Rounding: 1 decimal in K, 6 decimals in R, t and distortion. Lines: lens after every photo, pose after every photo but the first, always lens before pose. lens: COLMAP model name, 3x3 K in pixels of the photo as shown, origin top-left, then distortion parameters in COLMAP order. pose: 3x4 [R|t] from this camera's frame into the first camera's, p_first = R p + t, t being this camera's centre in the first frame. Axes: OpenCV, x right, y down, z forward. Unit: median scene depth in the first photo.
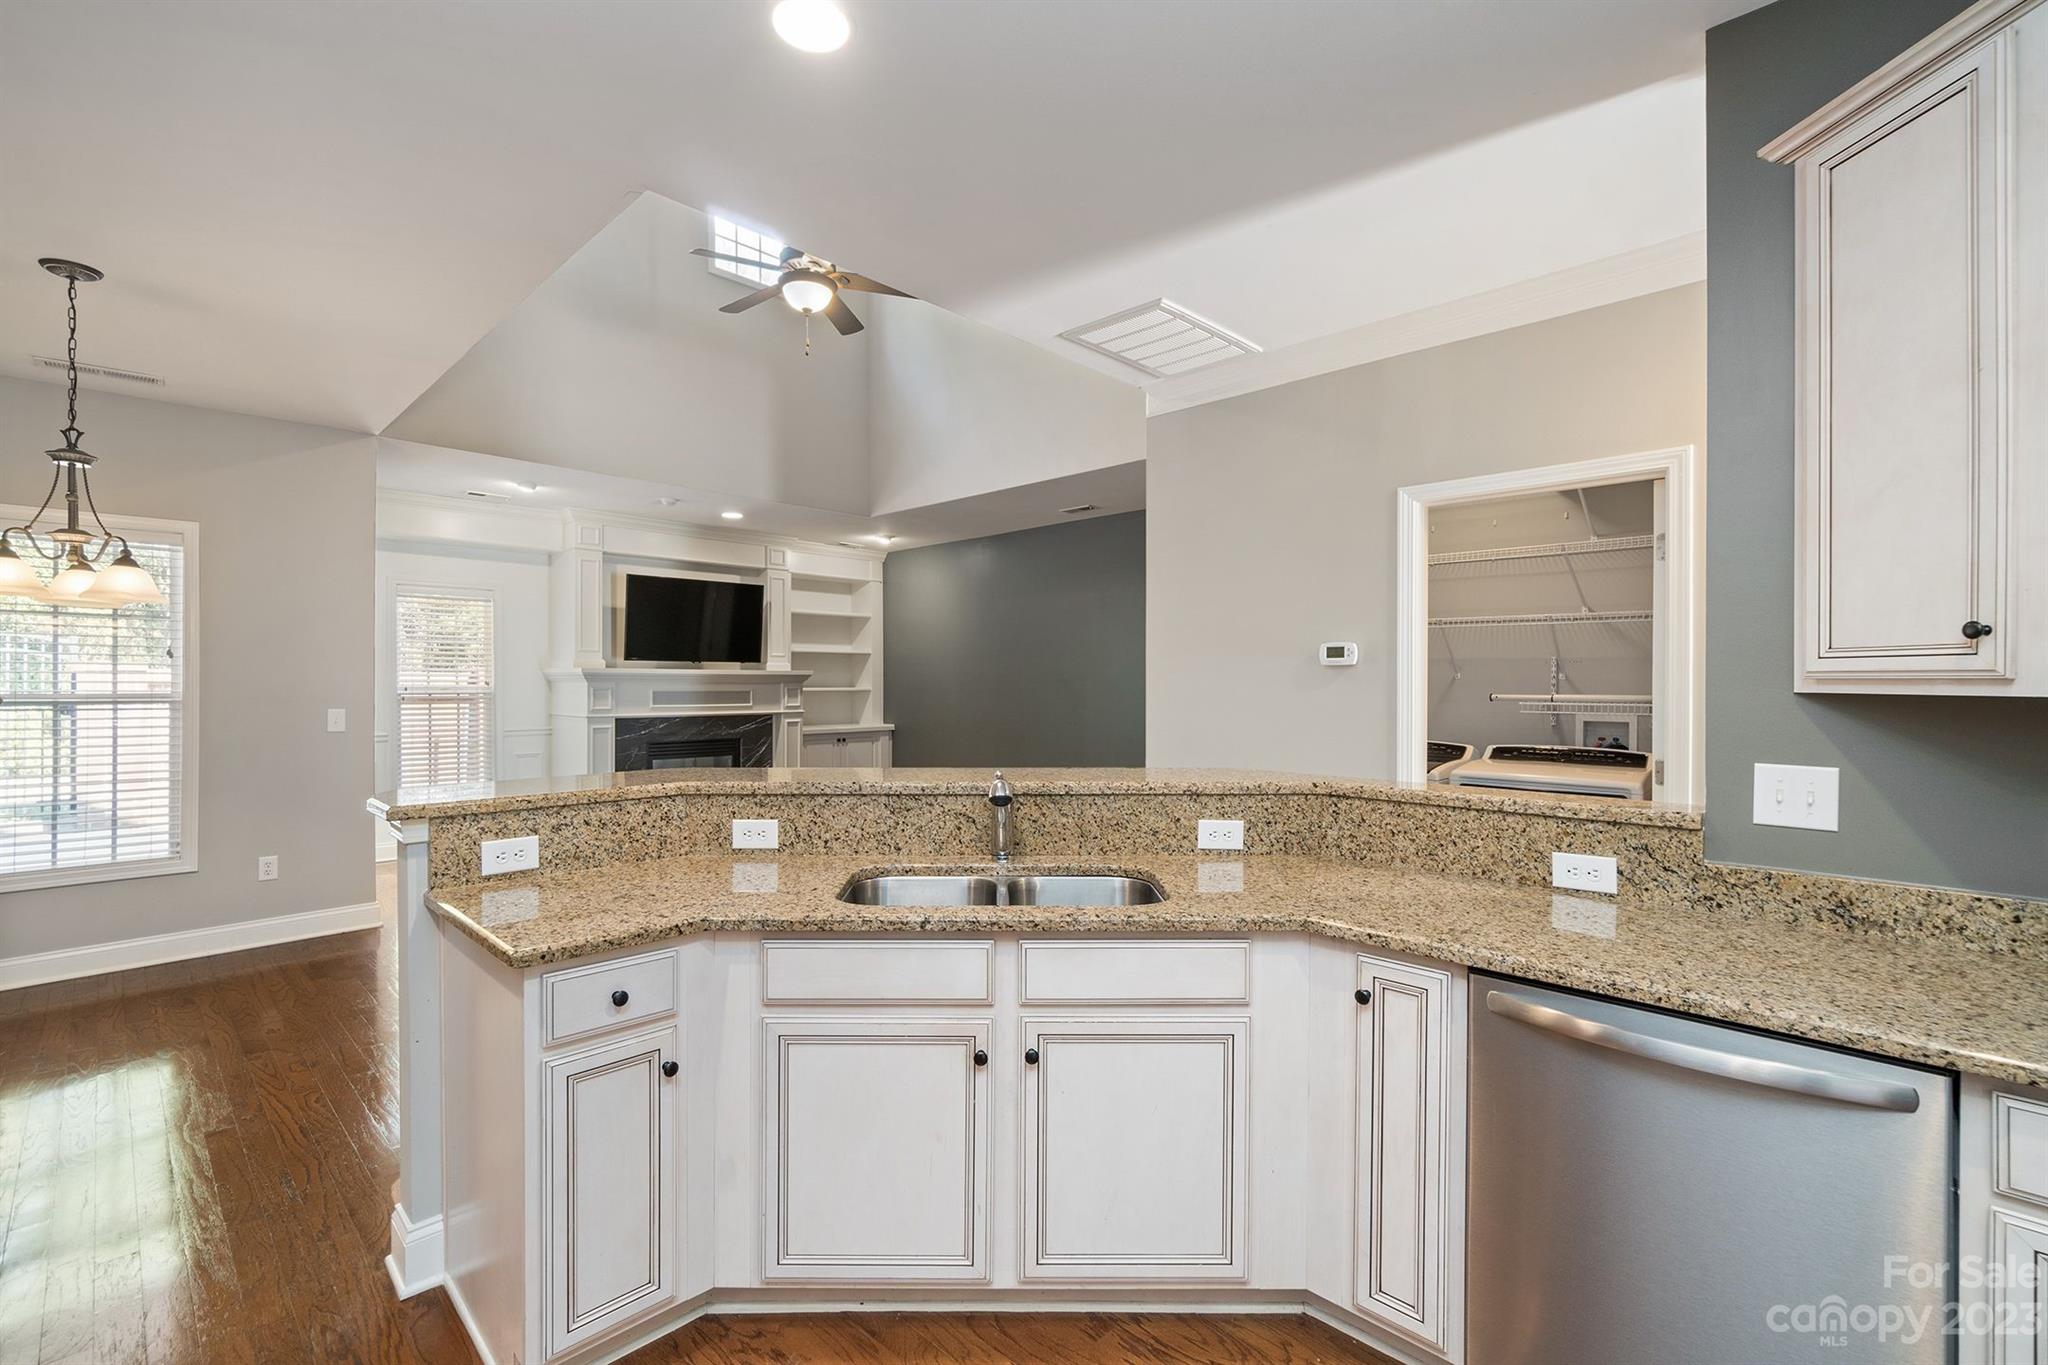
lens RADIAL K [[878.9, 0, 997.8], [0, 878.9, 686.1], [0, 0, 1]] dist [-0.011883, 0.000364]
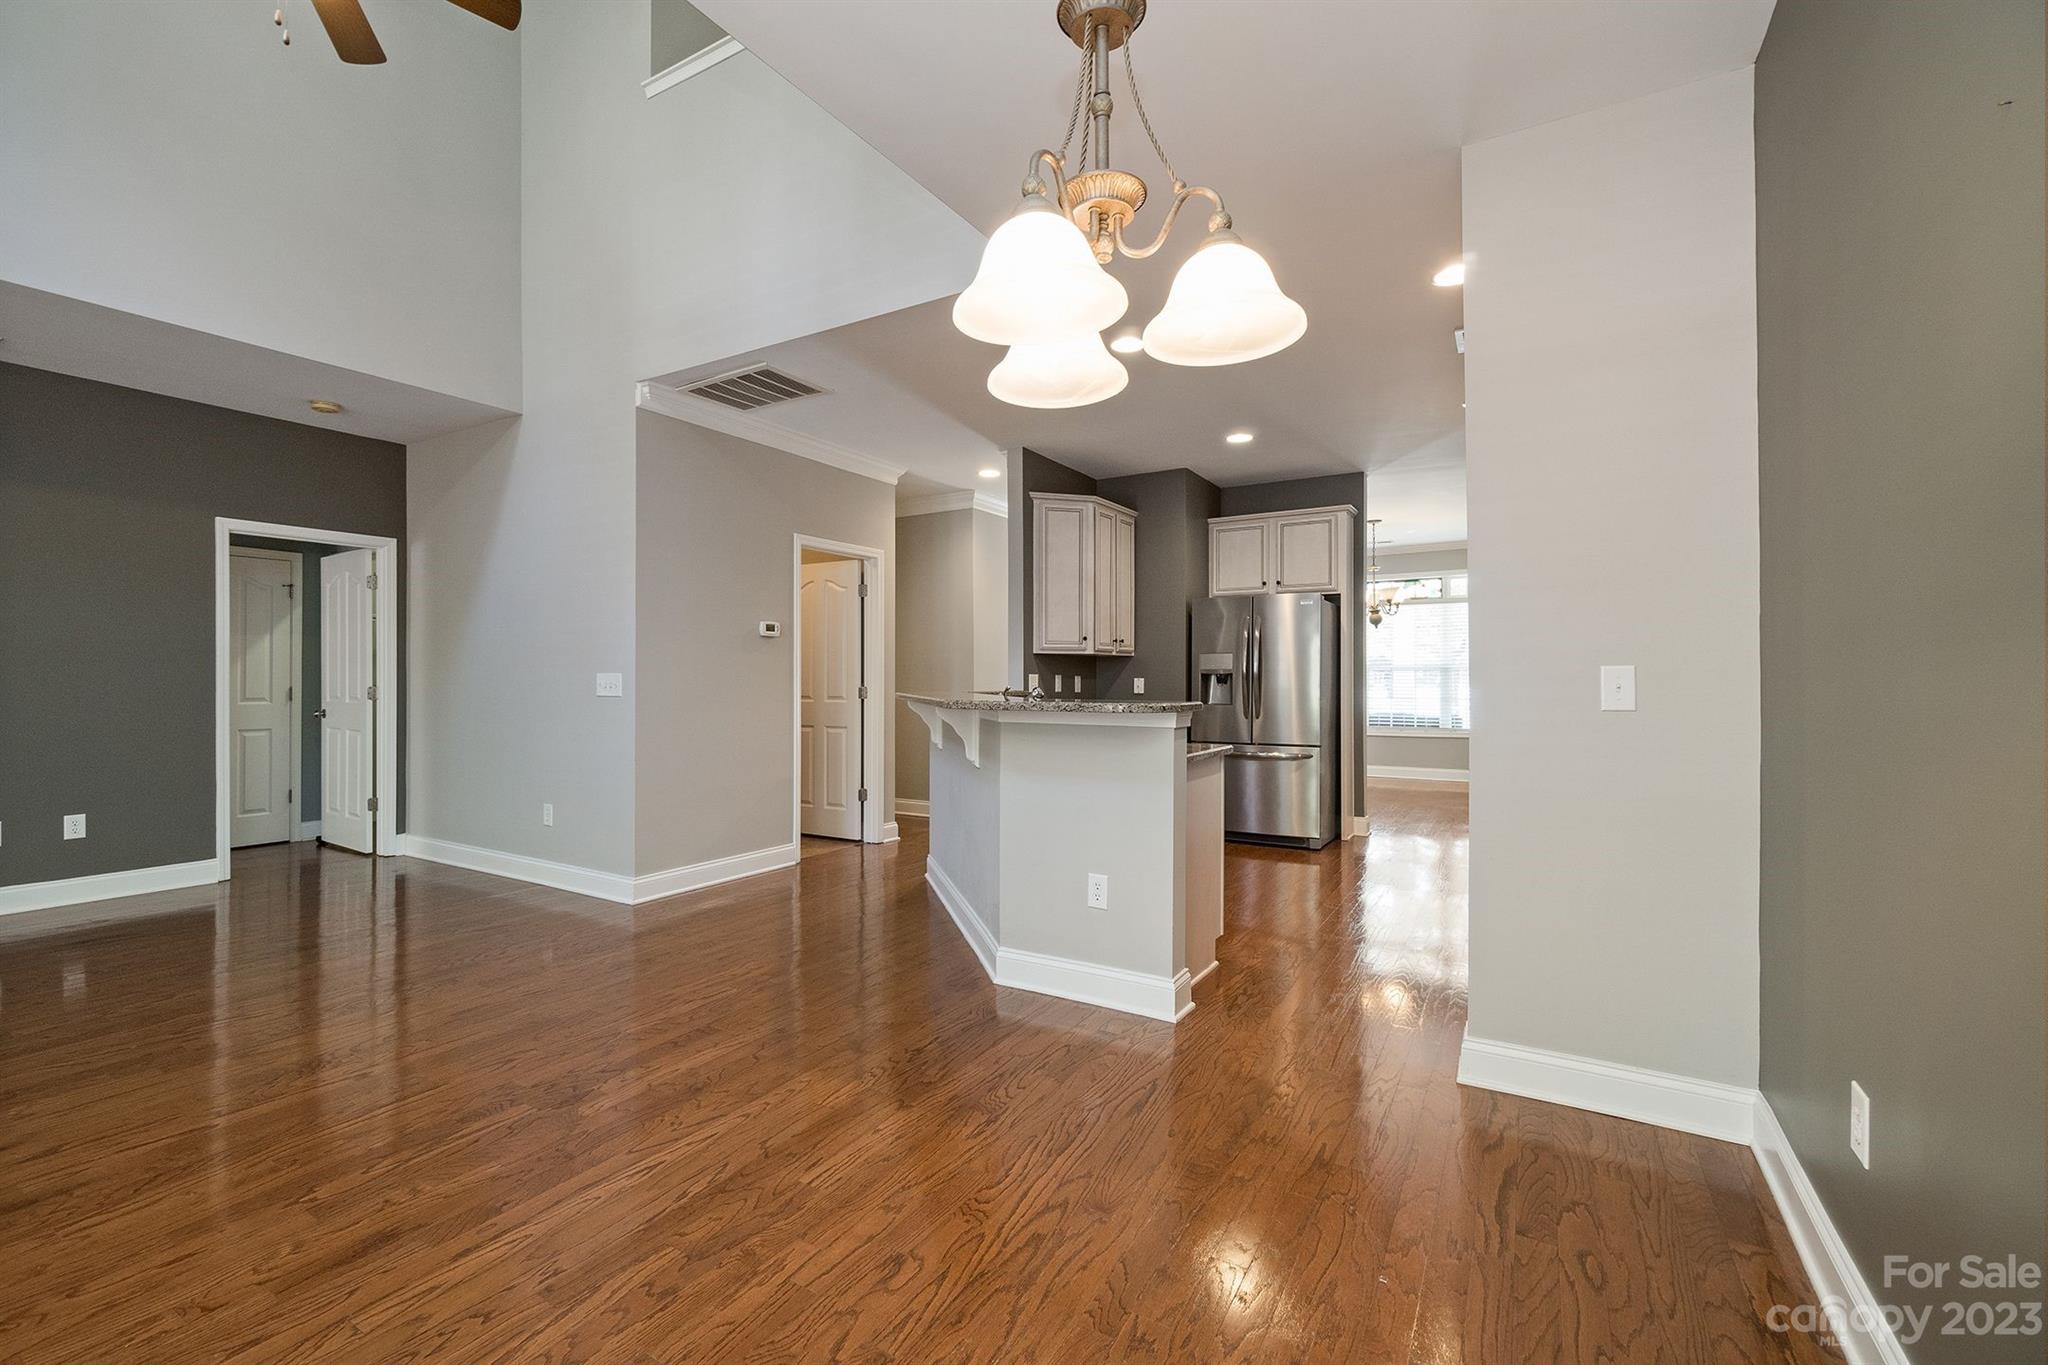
lens RADIAL K [[878.9, 0, 1009.3], [0, 878.9, 676.0], [0, 0, 1]] dist [-0.011883, 0.000364]
pose [[-0.238036, 0.002383, 0.971253, -0.615735], [0.003522, 0.999993, -0.001591, 0.025558], [-0.971250, 0.003043, -0.238043, 0.483651]]
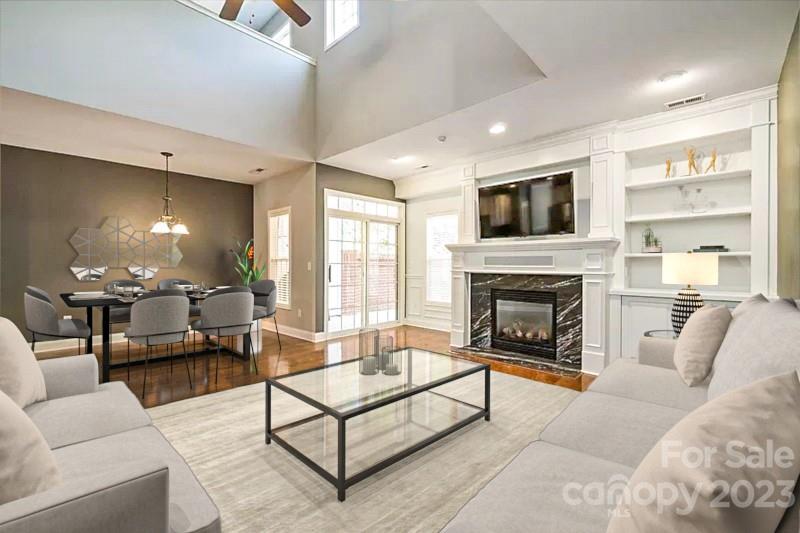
lens RADIAL K [[344.0, 0, 395.2], [0, 344.0, 264.1], [0, 0, 1]] dist [-0.010110, -0.000407]
pose [[0.011397, 0.000055, -0.999935, 0.256512], [-0.004637, 0.999989, 0.000002, 0.021660], [0.999924, 0.004637, 0.011397, 0.878930]]
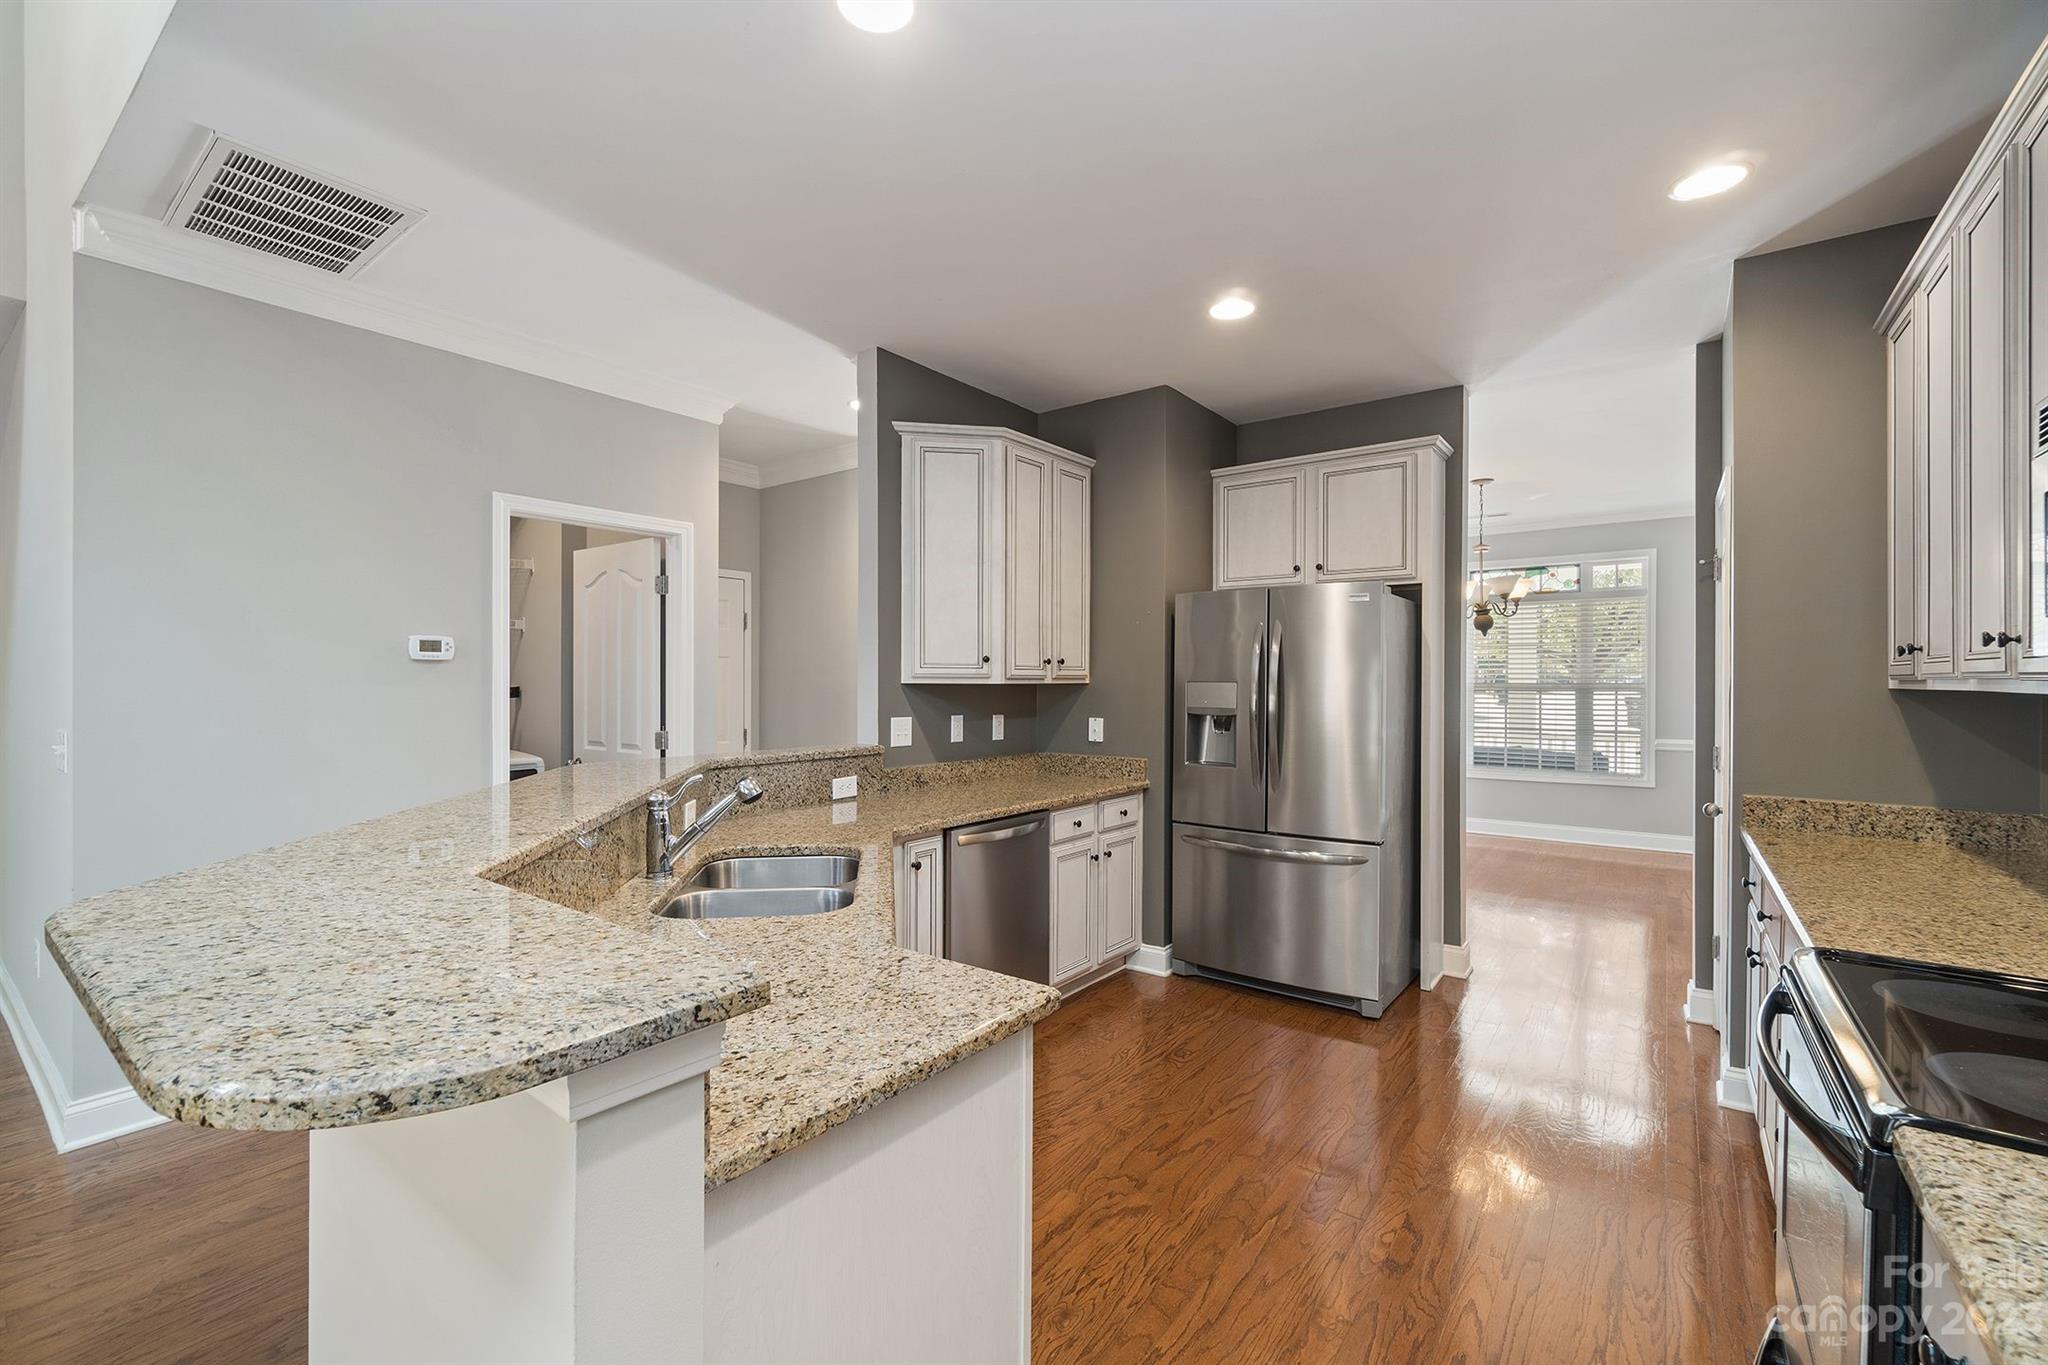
lens RADIAL K [[878.9, 0, 1010.5], [0, 878.9, 685.2], [0, 0, 1]] dist [-0.011883, 0.000364]
pose [[-0.138740, -0.004477, 0.990319, -0.316456], [0.002876, 0.999984, 0.004924, 0.000343], [-0.990325, 0.003532, -0.138725, 0.259906]]
